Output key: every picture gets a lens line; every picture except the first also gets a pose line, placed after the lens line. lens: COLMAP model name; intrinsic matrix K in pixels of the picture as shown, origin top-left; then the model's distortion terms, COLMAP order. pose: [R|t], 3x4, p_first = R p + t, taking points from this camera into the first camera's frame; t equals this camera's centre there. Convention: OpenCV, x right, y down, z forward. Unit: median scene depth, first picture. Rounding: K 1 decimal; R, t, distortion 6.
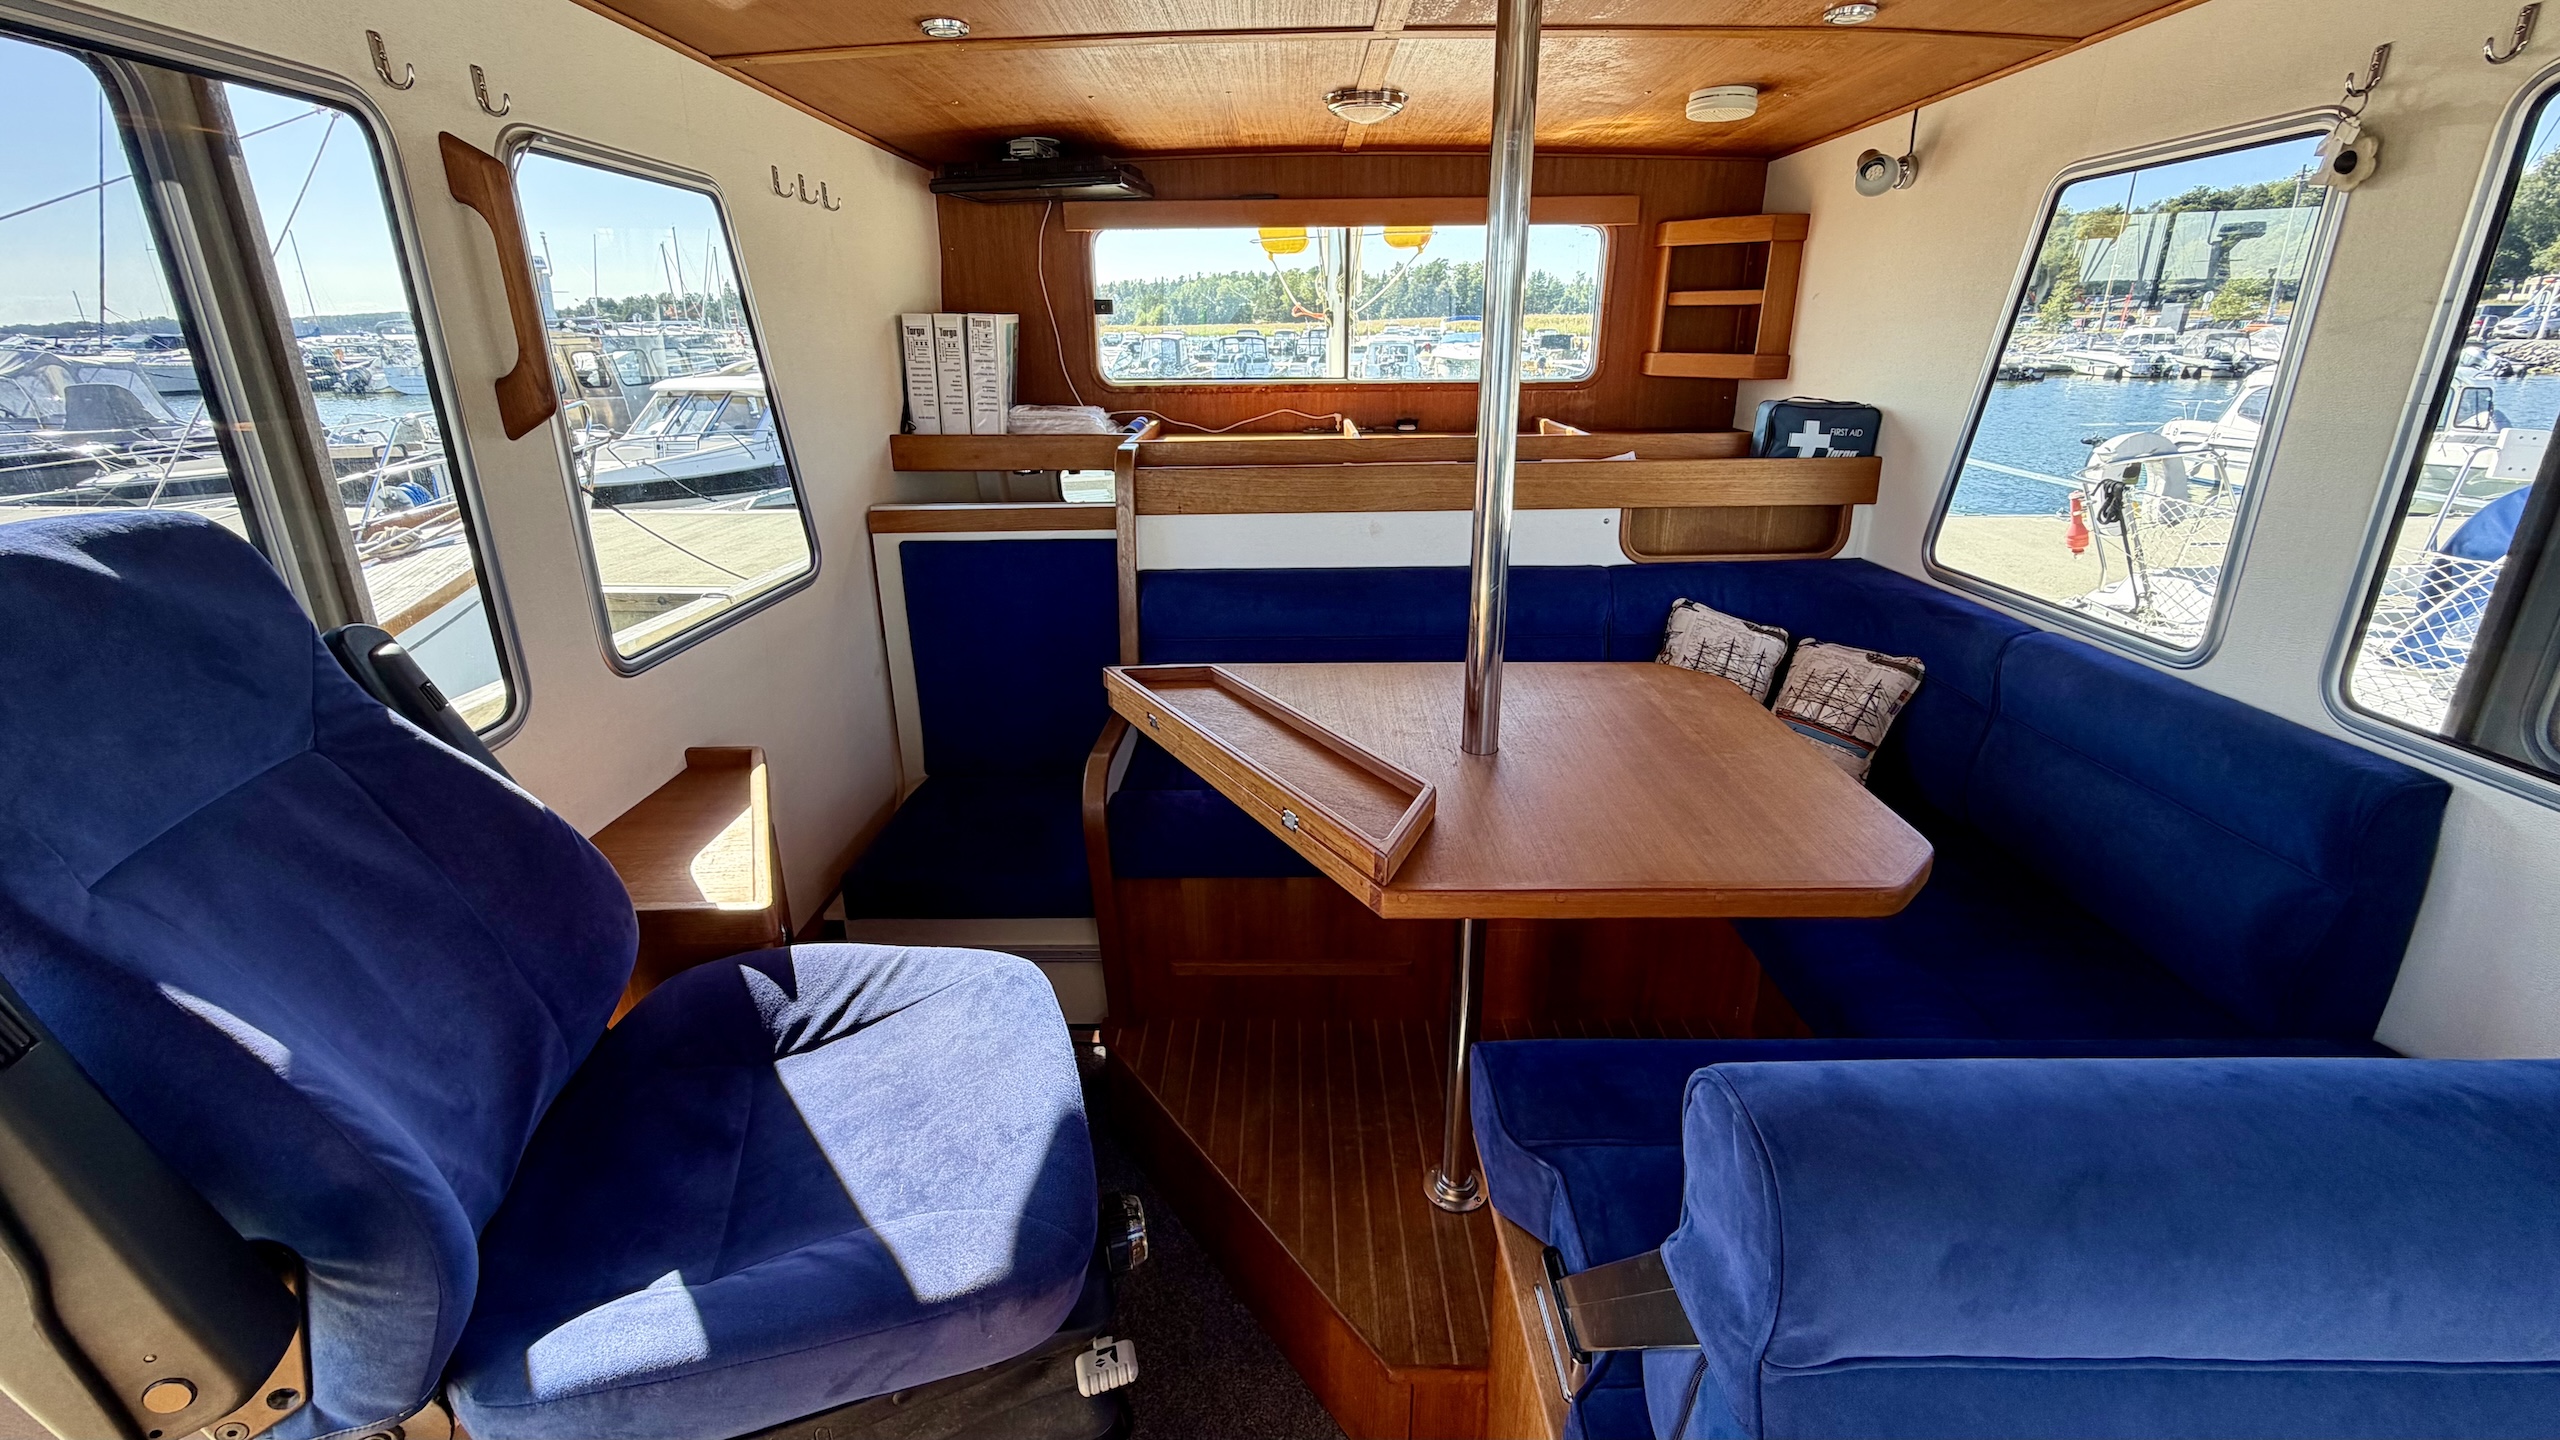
lens RADIAL K [[1039.1, 0, 1284.0], [0, 1039.1, 666.8], [0, 0, 1]] dist [-0.006062, -0.000037]
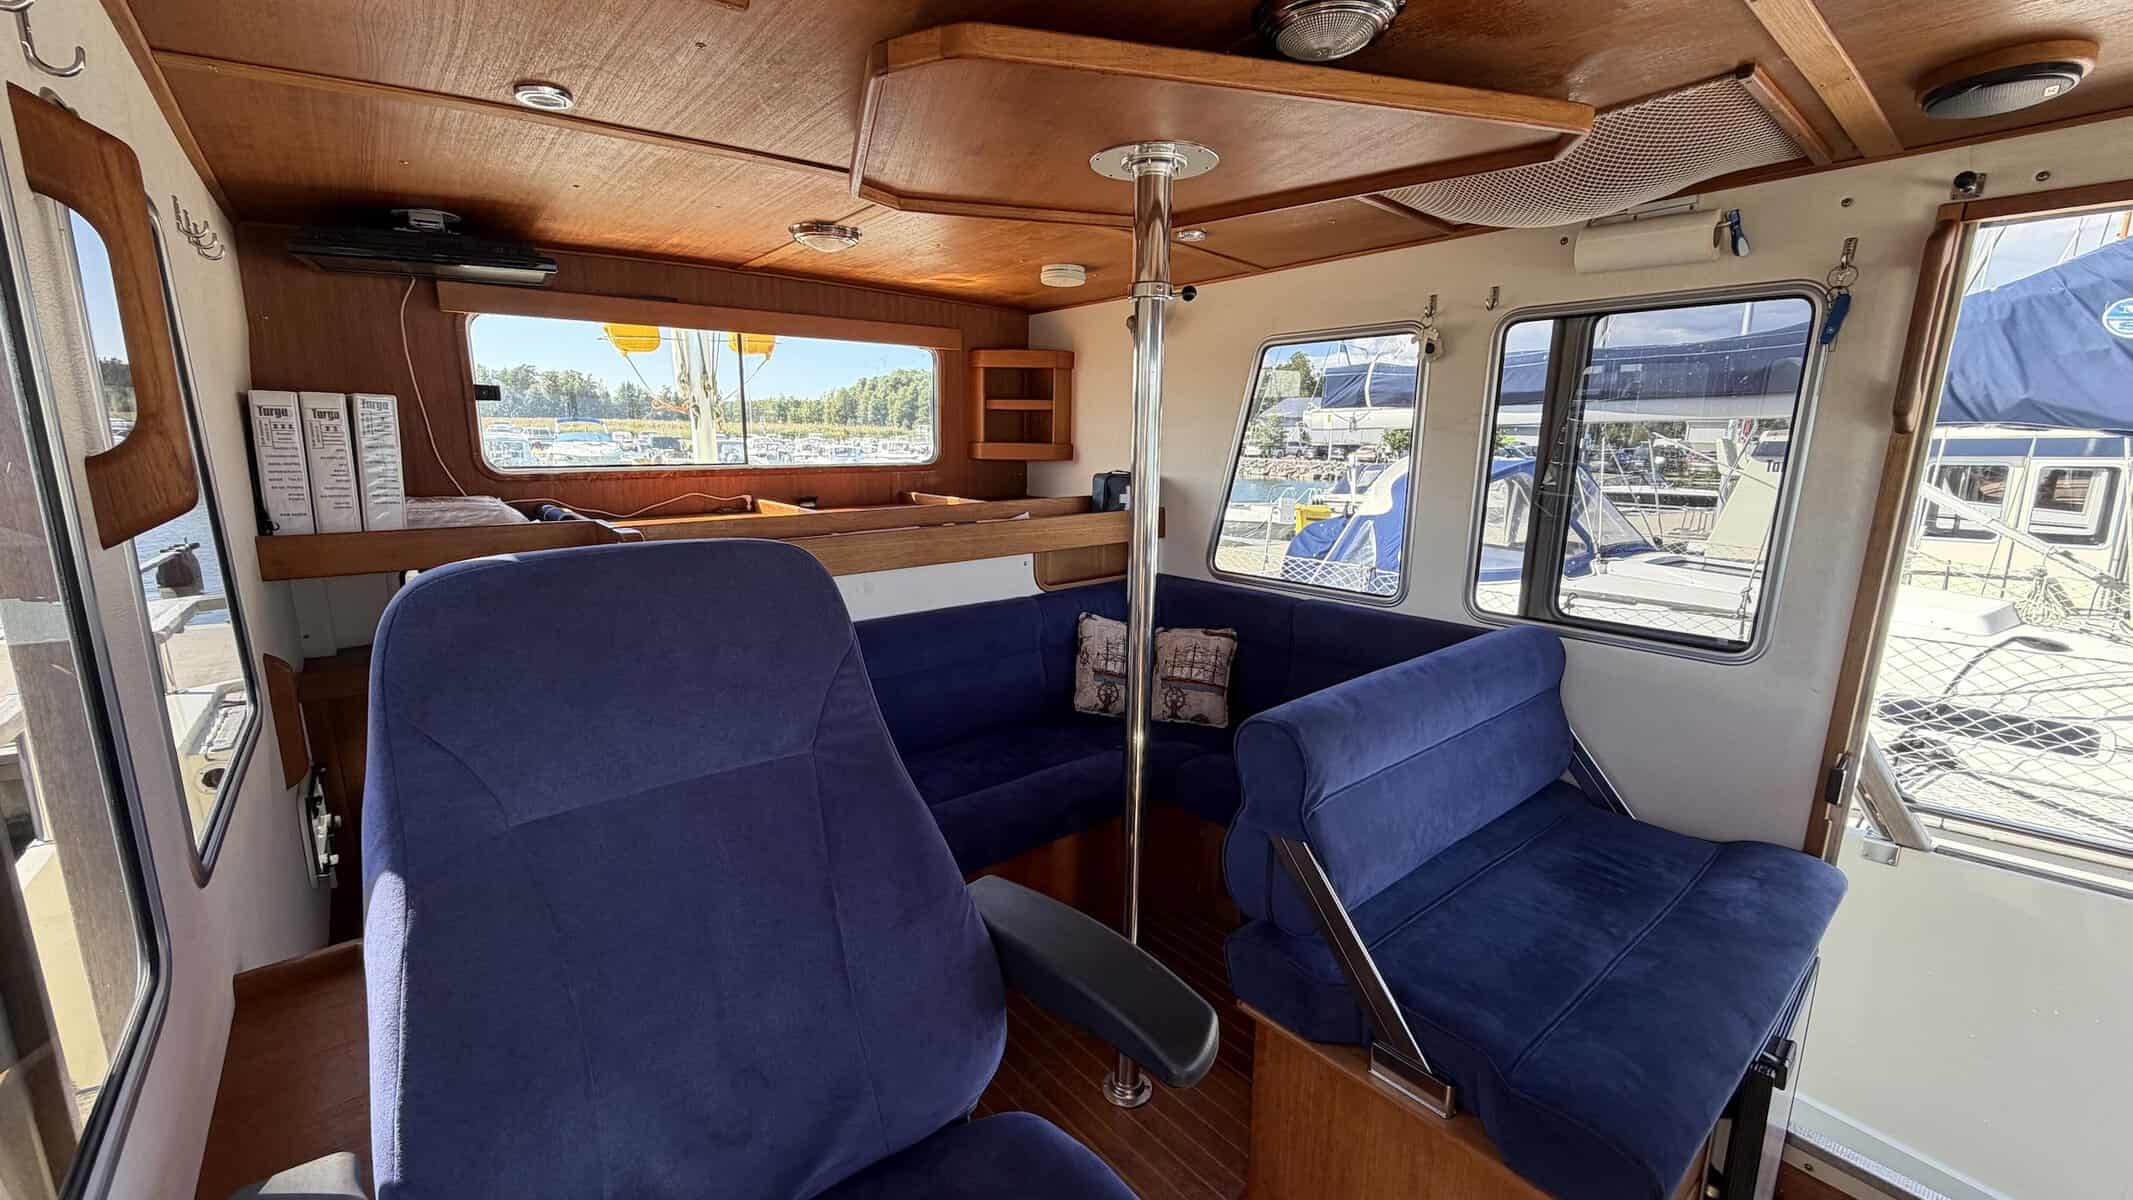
lens RADIAL K [[865.7, 0, 1076.6], [0, 865.7, 606.3], [0, 0, 1]] dist [-0.006062, -0.000037]
pose [[0.754673, -0.116570, 0.645662, -0.323000], [0.190365, 0.980660, -0.045454, -0.020219], [-0.627877, 0.157214, 0.762269, 0.103575]]
